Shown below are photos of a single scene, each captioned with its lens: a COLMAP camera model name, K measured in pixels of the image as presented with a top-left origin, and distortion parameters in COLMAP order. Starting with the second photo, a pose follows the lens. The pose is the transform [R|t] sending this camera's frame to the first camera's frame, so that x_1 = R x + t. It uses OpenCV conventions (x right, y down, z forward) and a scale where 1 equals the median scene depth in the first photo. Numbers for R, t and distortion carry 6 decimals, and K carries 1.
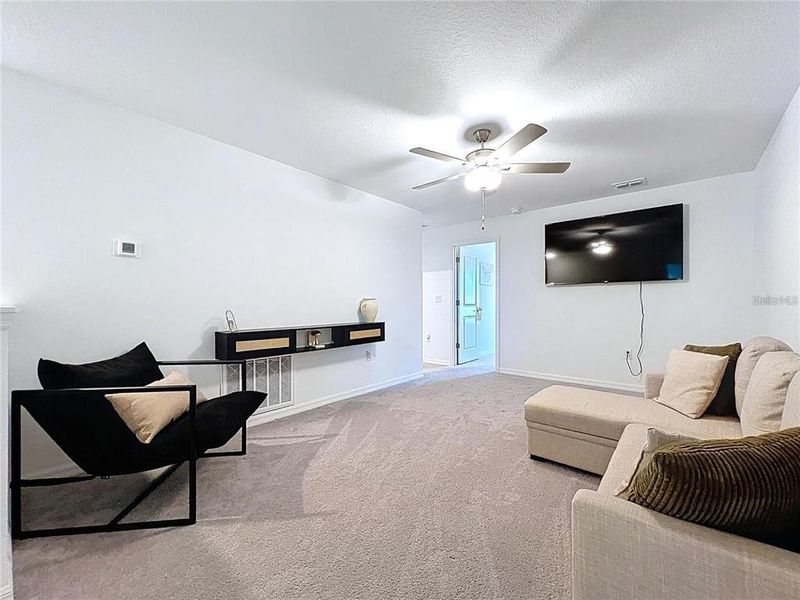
lens RADIAL K [[331.0, 0, 400.0], [0, 331.0, 300.0], [0, 0, 1]] dist [-0.000654, -0.000166]
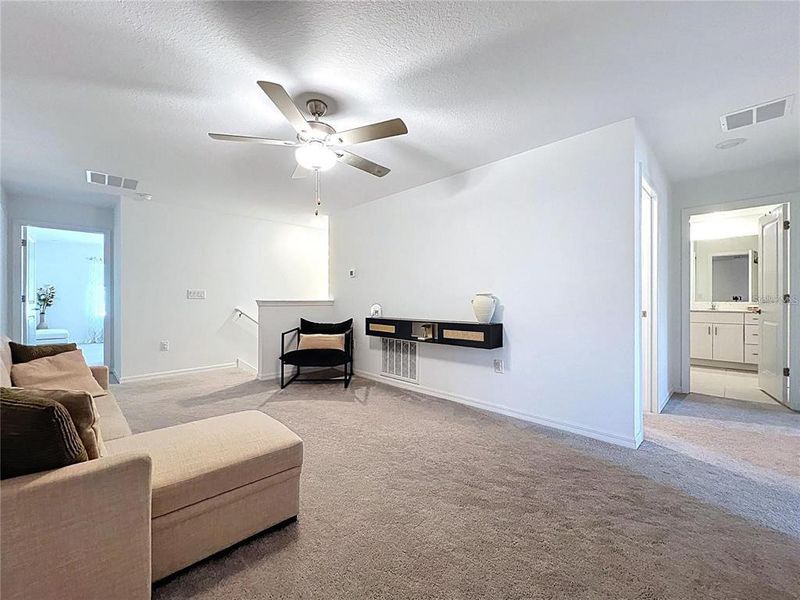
lens RADIAL K [[331.0, 0, 400.0], [0, 331.0, 300.0], [0, 0, 1]] dist [-0.000654, -0.000166]
pose [[-0.068628, 0.007617, -0.997613, 0.897994], [0.013001, 0.999893, 0.006740, 0.002285], [0.997558, -0.012507, -0.068720, 1.039237]]
